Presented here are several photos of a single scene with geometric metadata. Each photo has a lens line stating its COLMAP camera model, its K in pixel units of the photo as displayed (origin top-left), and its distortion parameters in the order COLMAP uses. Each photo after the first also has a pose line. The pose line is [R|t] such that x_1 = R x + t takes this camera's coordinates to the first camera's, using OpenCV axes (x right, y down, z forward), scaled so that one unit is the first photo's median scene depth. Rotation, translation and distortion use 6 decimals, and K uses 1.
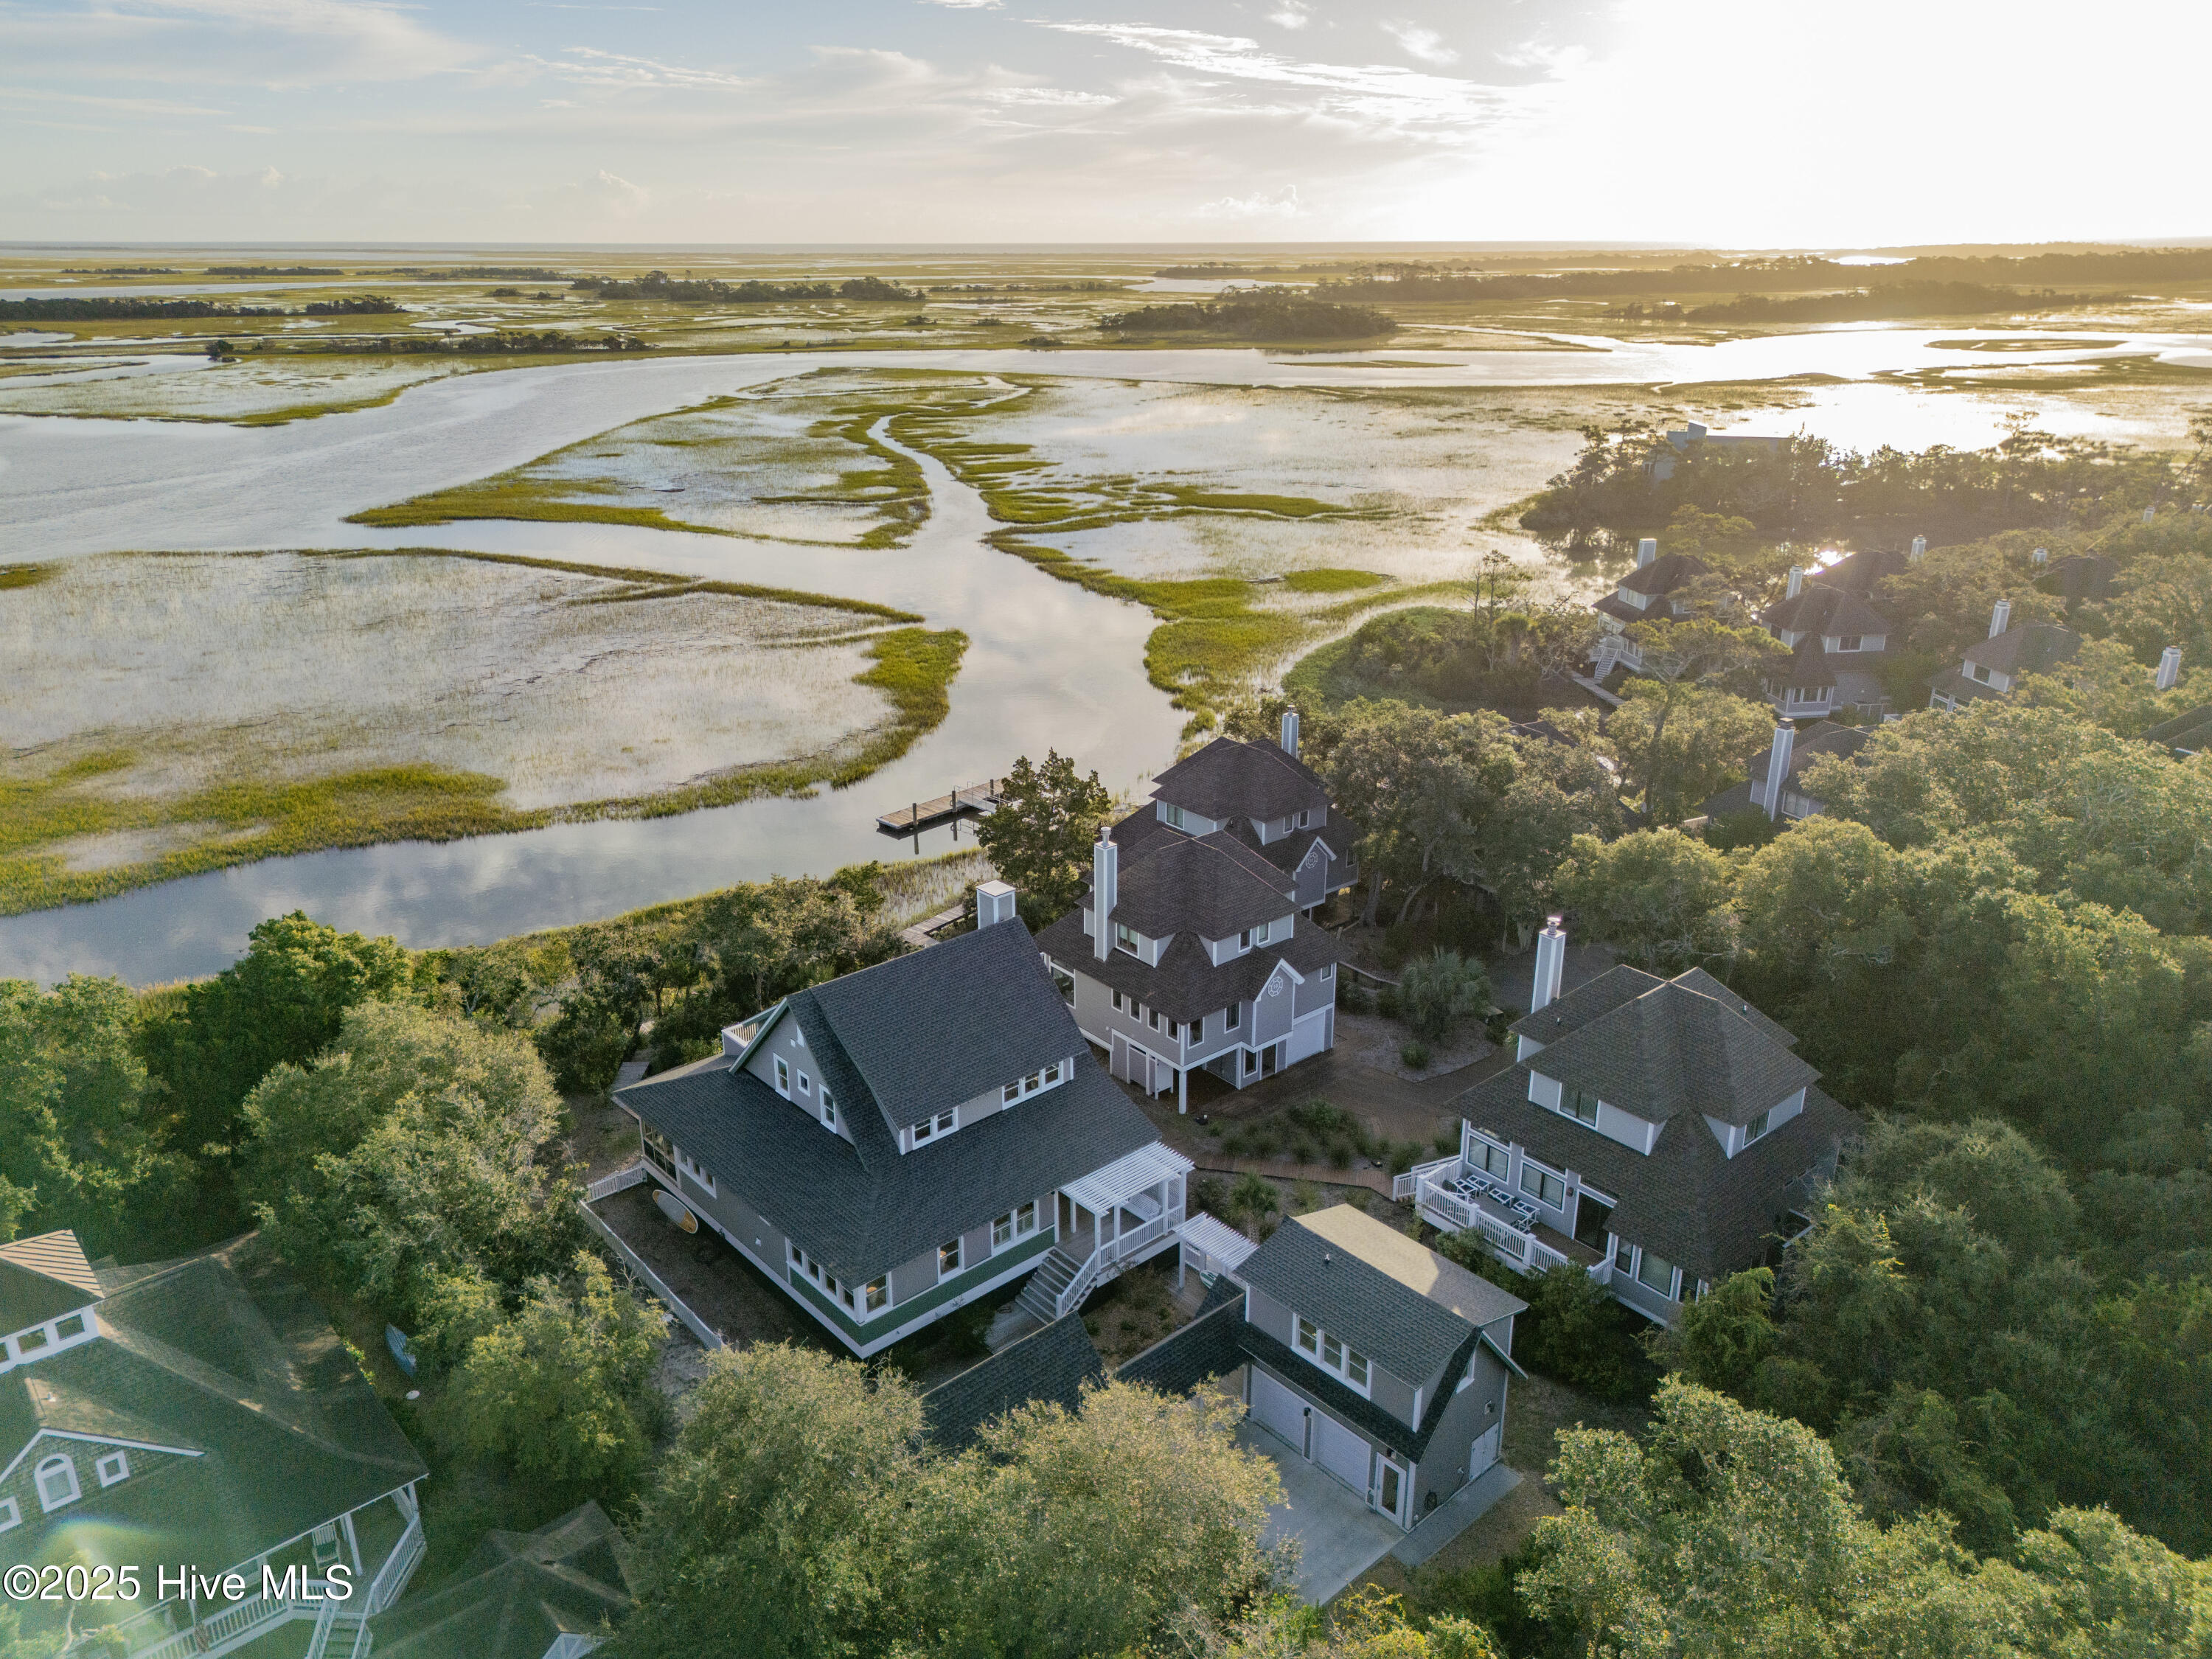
lens RADIAL K [[1577.0, 0, 1106.0], [0, 1577.0, 829.5], [0, 0, 1]] dist [0.072653, -0.080998]
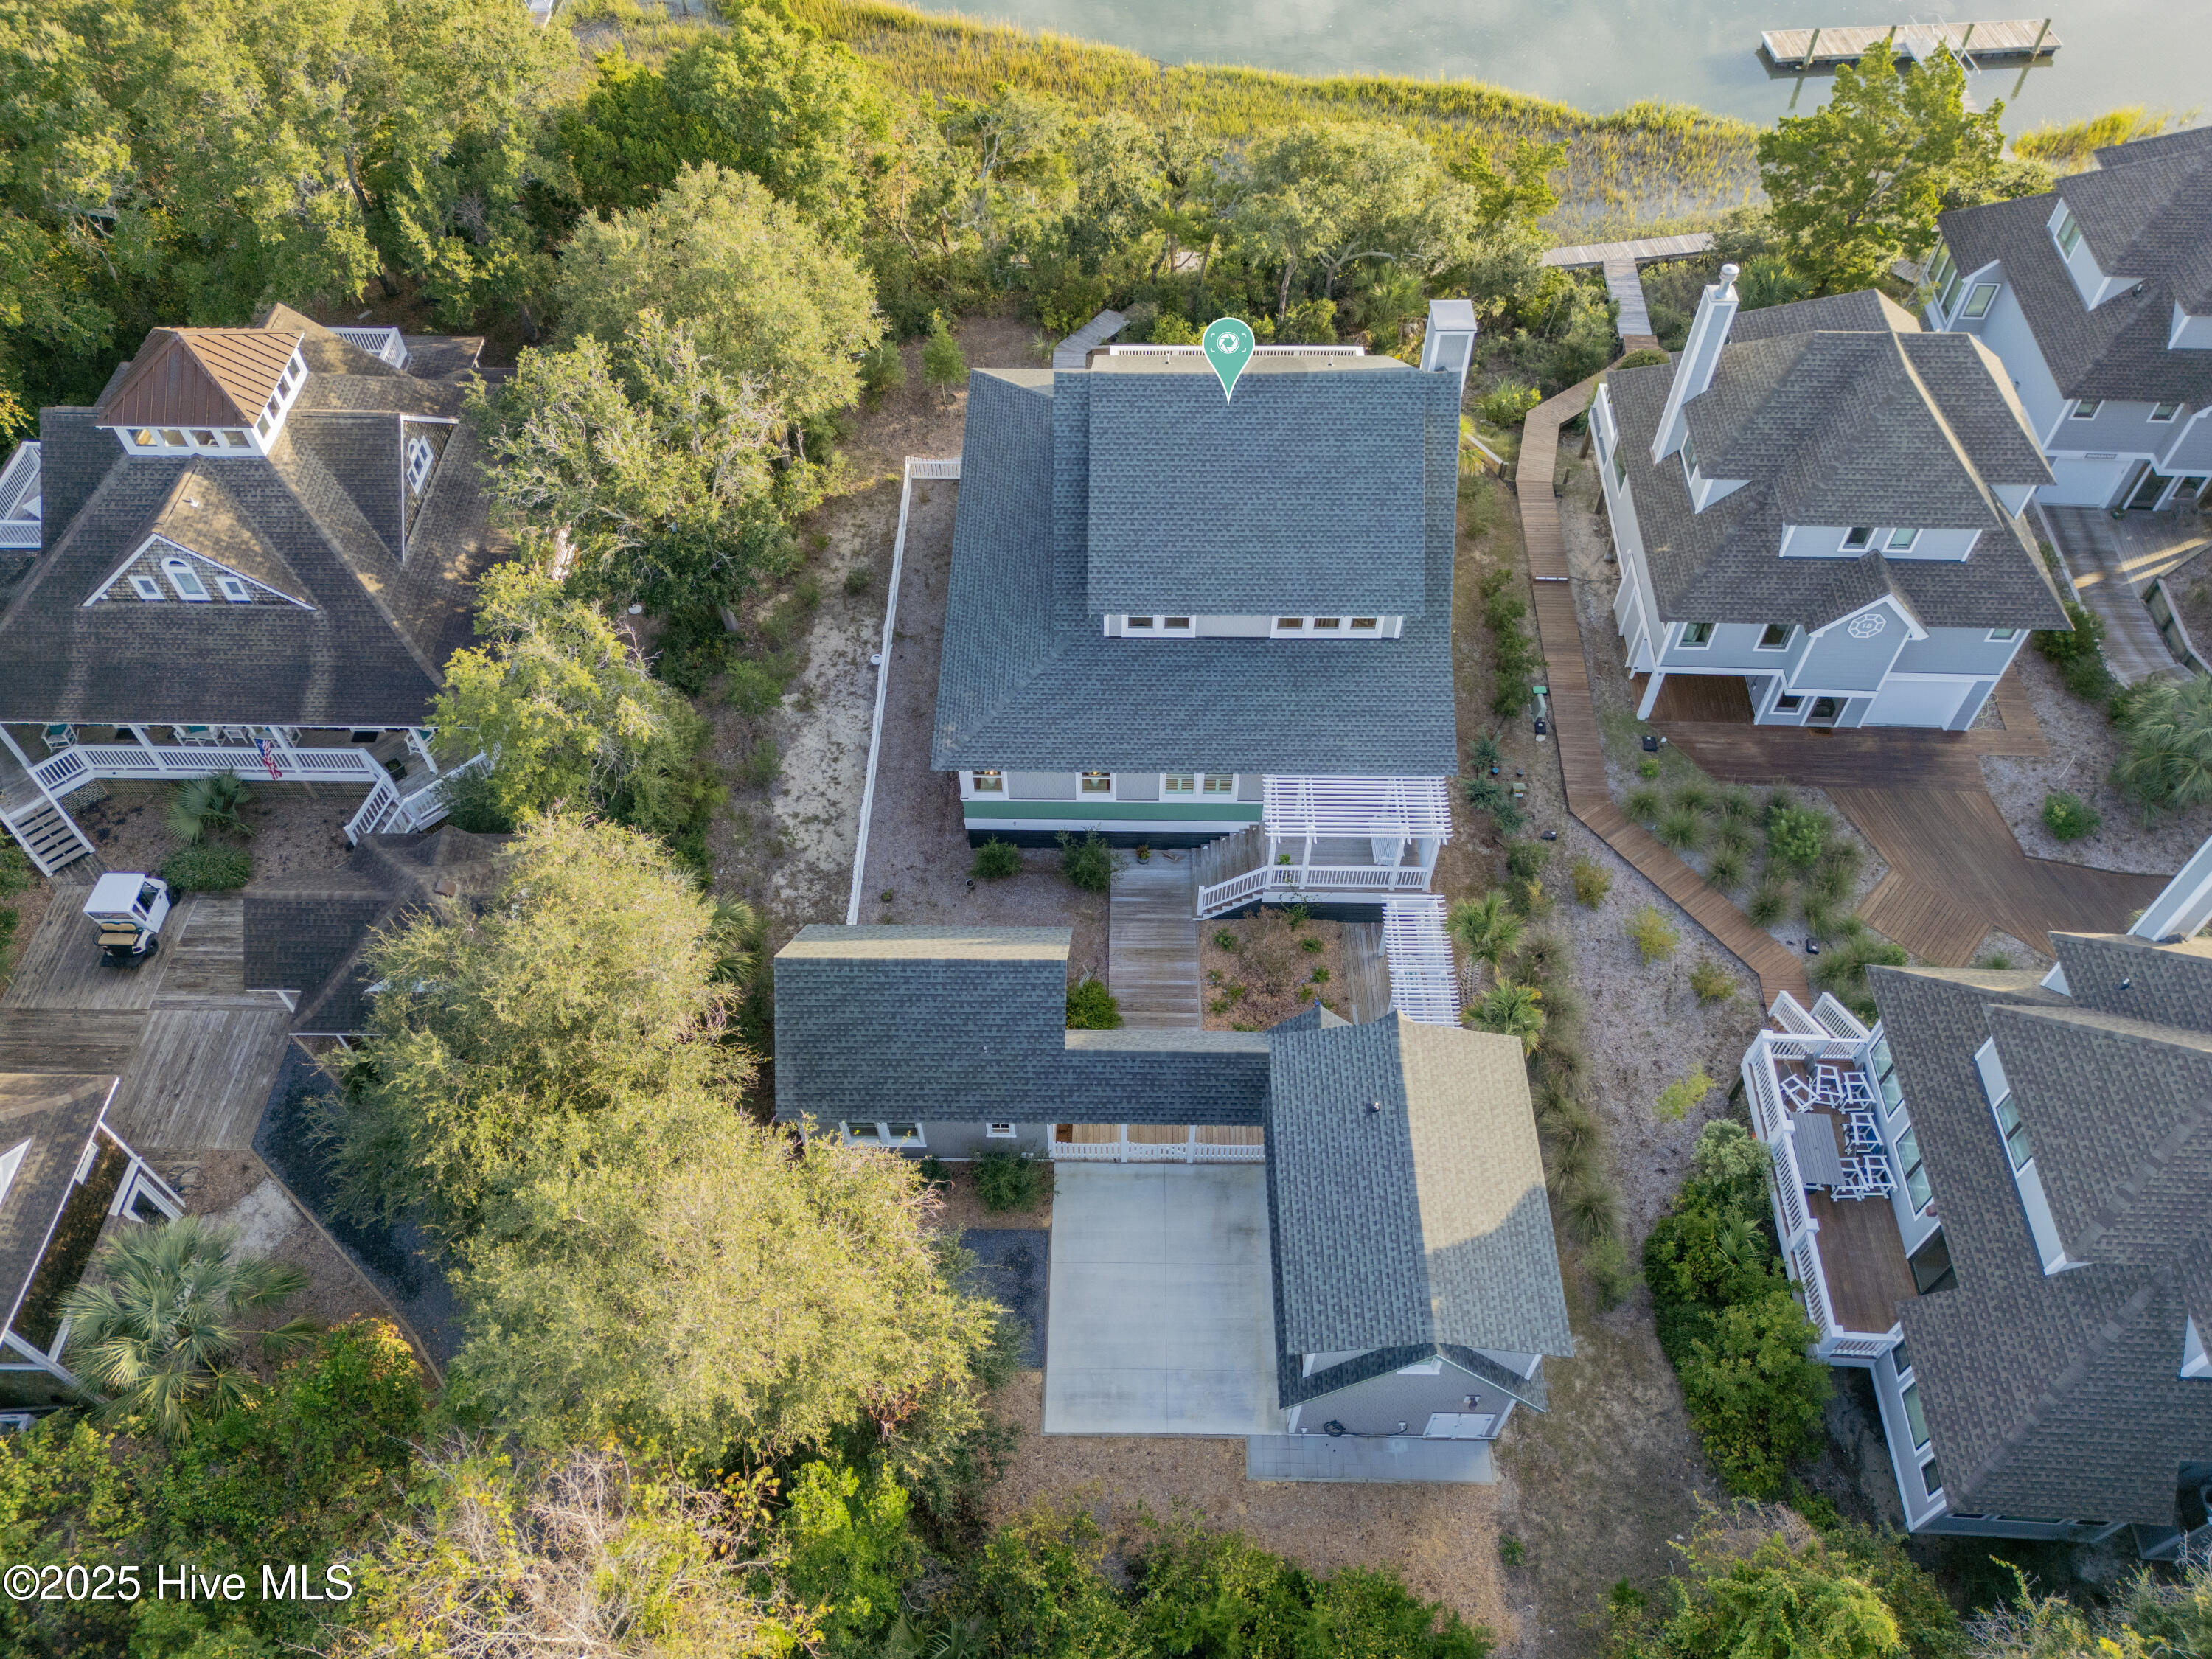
lens RADIAL K [[1616.2, 0, 1106.0], [0, 1616.2, 829.5], [0, 0, 1]] dist [0.080133, -0.082550]
pose [[0.735458, 0.536128, -0.414329, 0.195690], [-0.233901, 0.774788, 0.587363, -0.144805], [0.635919, -0.335069, 0.695224, 0.334535]]
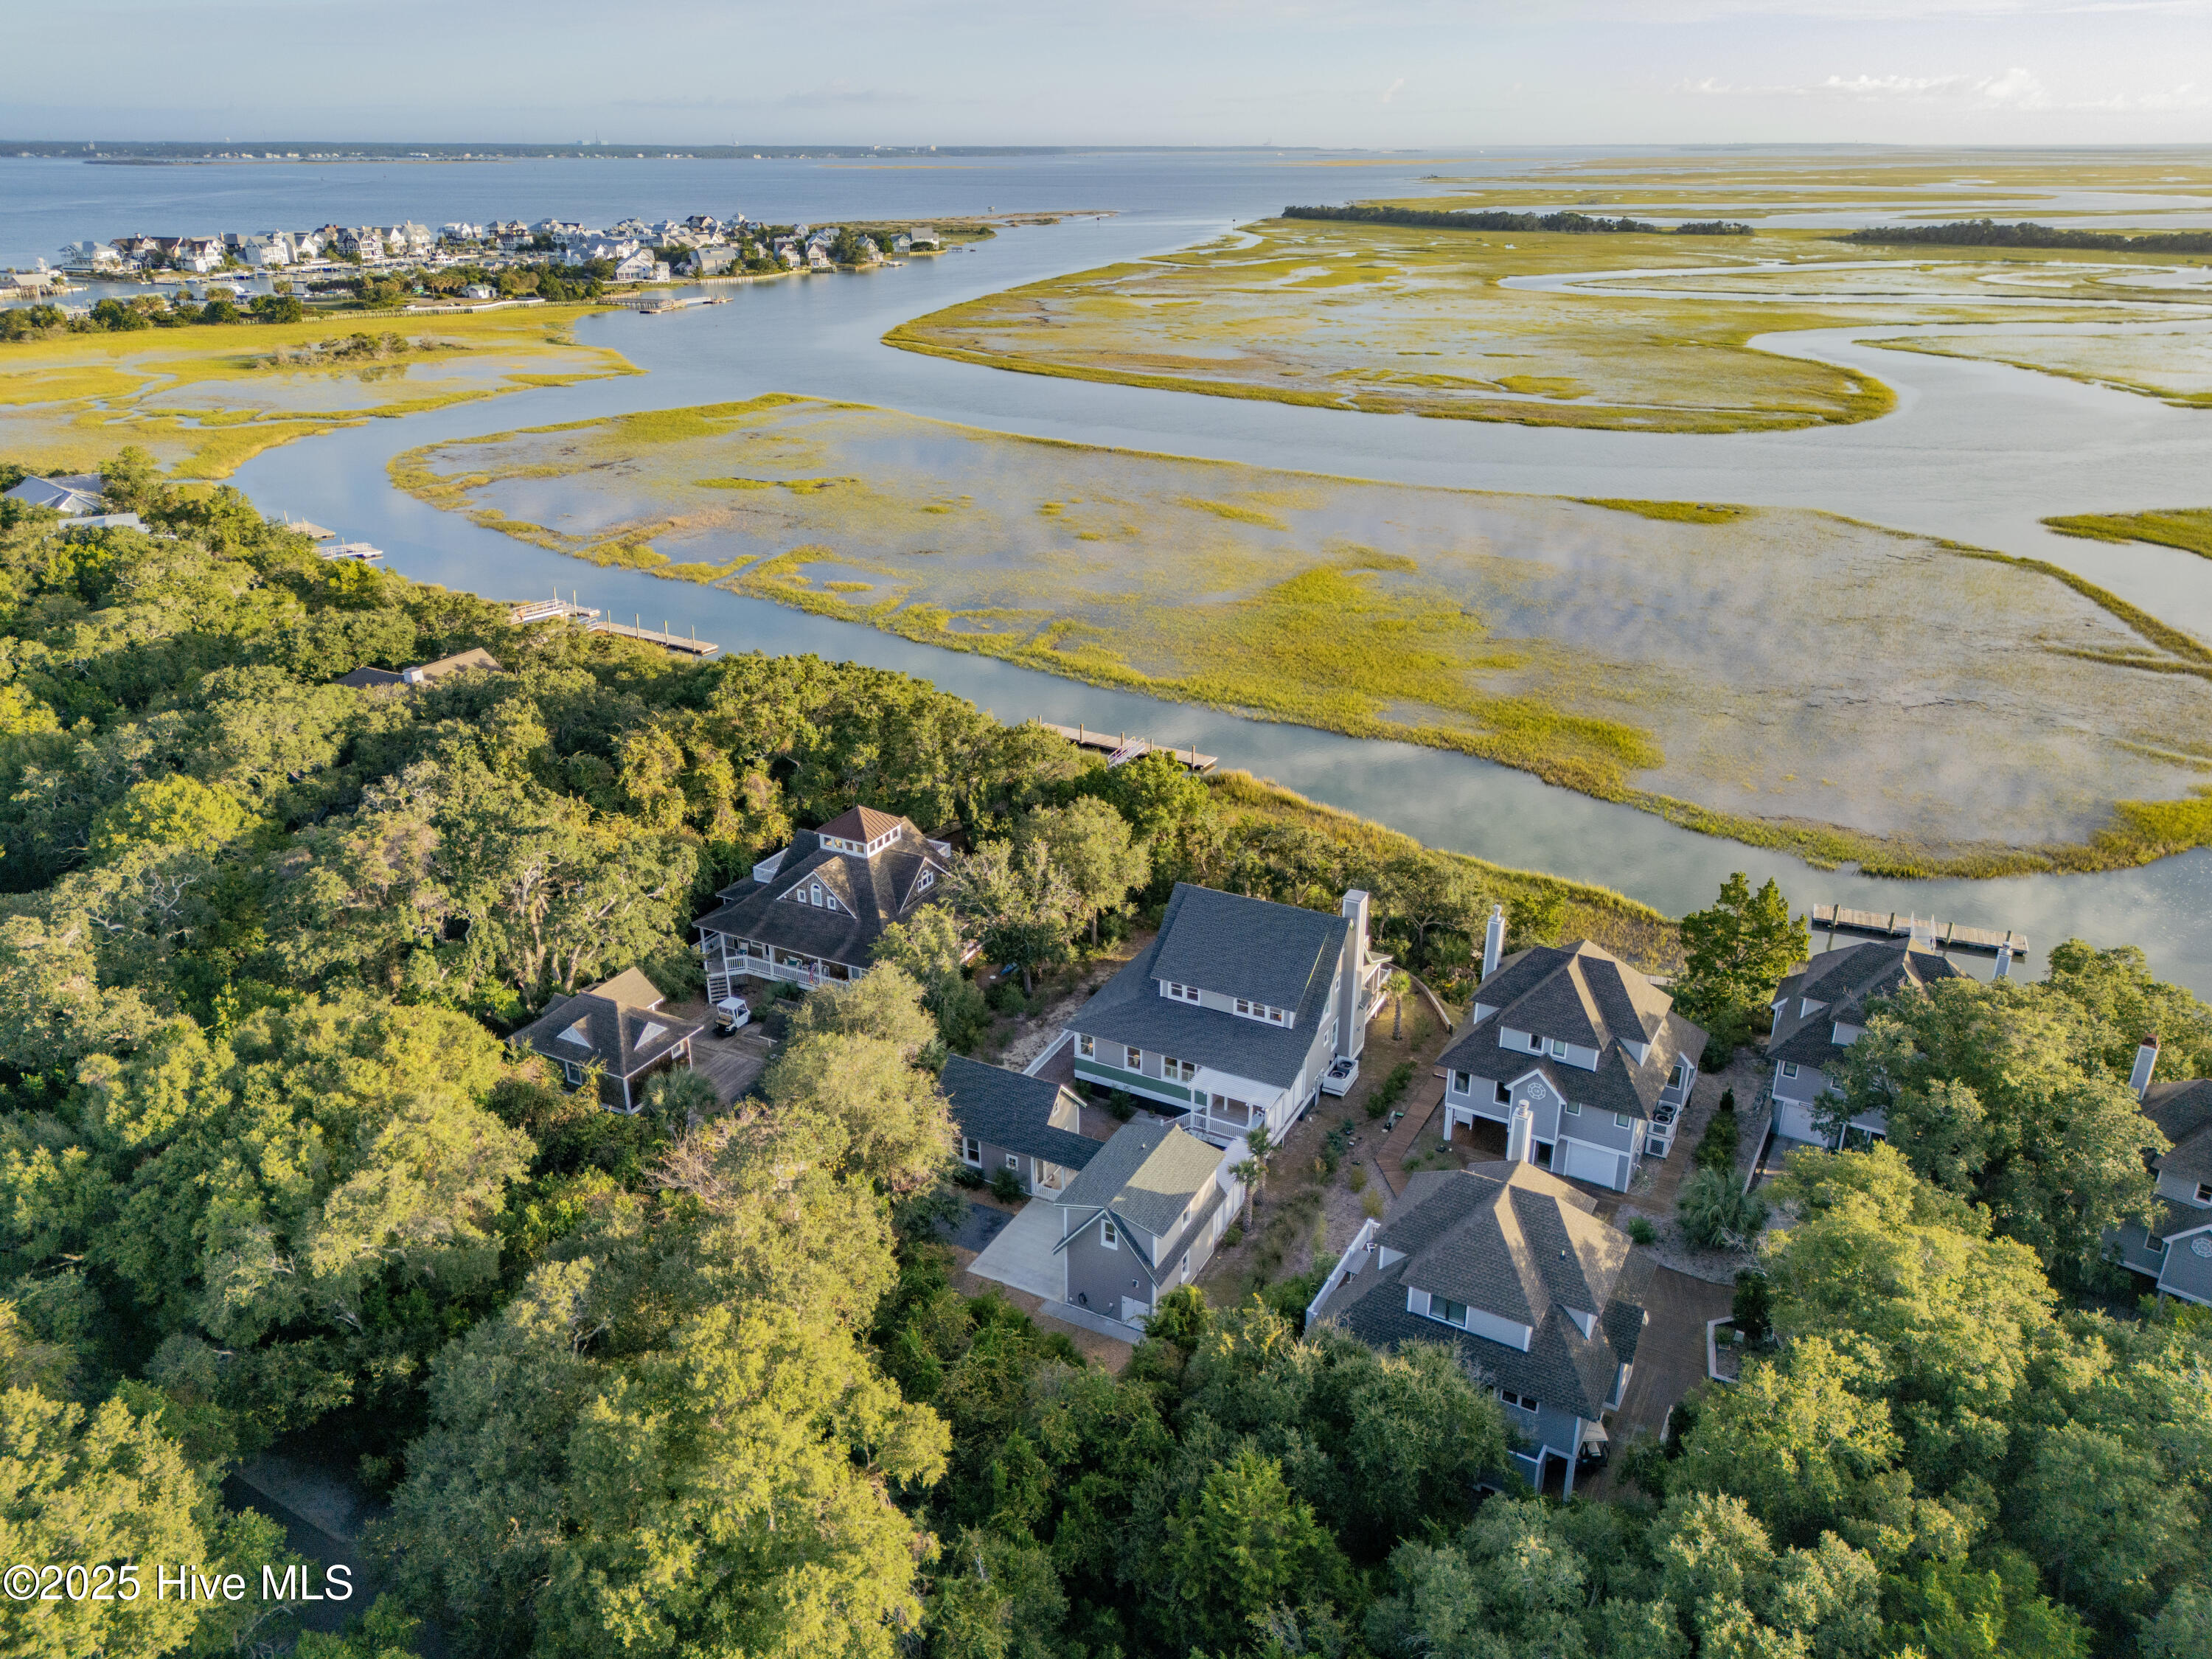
lens RADIAL K [[1596.7, 0, 1106.0], [0, 1596.7, 829.5], [0, 0, 1]] dist [0.081193, -0.082861]
pose [[0.354758, 0.367376, -0.859756, 0.936751], [-0.326776, 0.910293, 0.254134, -0.271236], [0.875993, 0.190792, 0.442984, 0.158273]]
